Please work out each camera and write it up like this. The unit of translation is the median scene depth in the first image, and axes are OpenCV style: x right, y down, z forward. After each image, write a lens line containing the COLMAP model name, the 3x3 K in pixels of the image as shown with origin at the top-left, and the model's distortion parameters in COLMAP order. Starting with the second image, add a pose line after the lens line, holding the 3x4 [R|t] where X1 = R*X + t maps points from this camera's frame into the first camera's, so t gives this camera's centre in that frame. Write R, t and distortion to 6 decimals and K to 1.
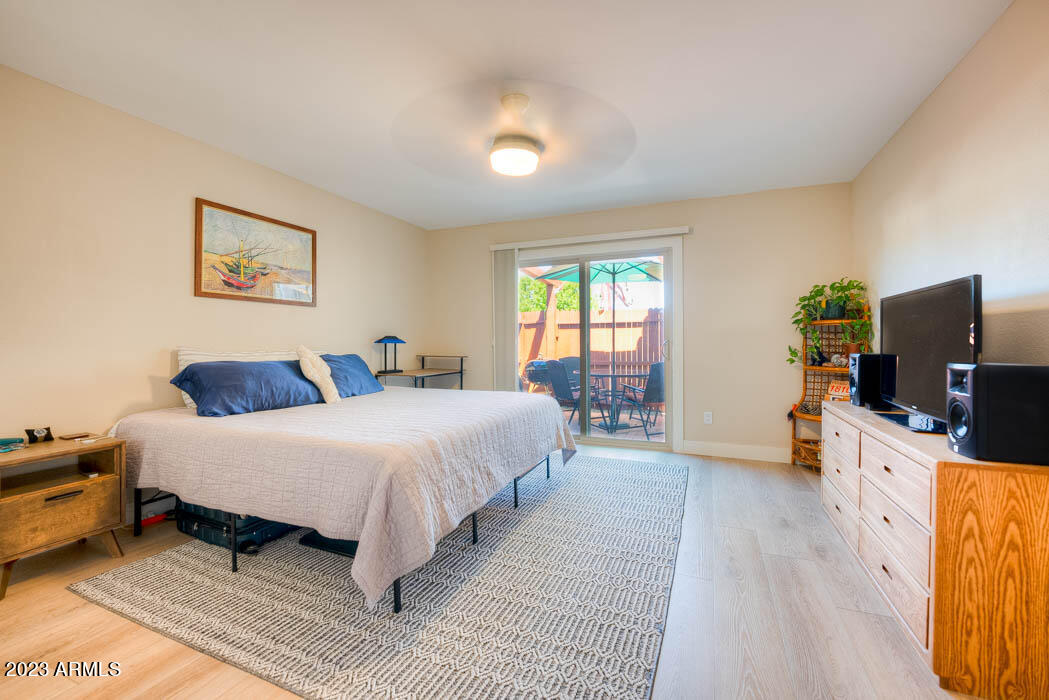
lens RADIAL K [[462.9, 0, 524.7], [0, 462.9, 340.0], [0, 0, 1]] dist [-0.028597, 0.000475]
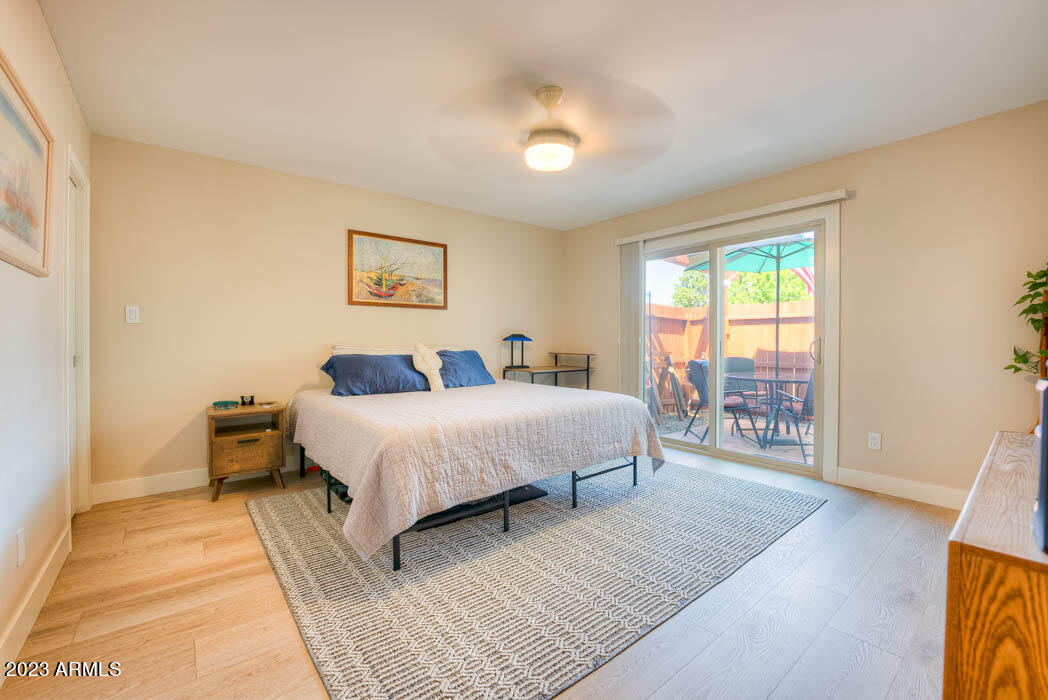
lens RADIAL K [[460.0, 0, 526.8], [0, 460.0, 347.4], [0, 0, 1]] dist [-0.029517, 0.000484]
pose [[0.862696, 0.010301, -0.505618, 0.379328], [-0.000064, 0.999795, 0.020259, 0.000737], [0.505723, -0.017445, 0.862520, 0.110687]]
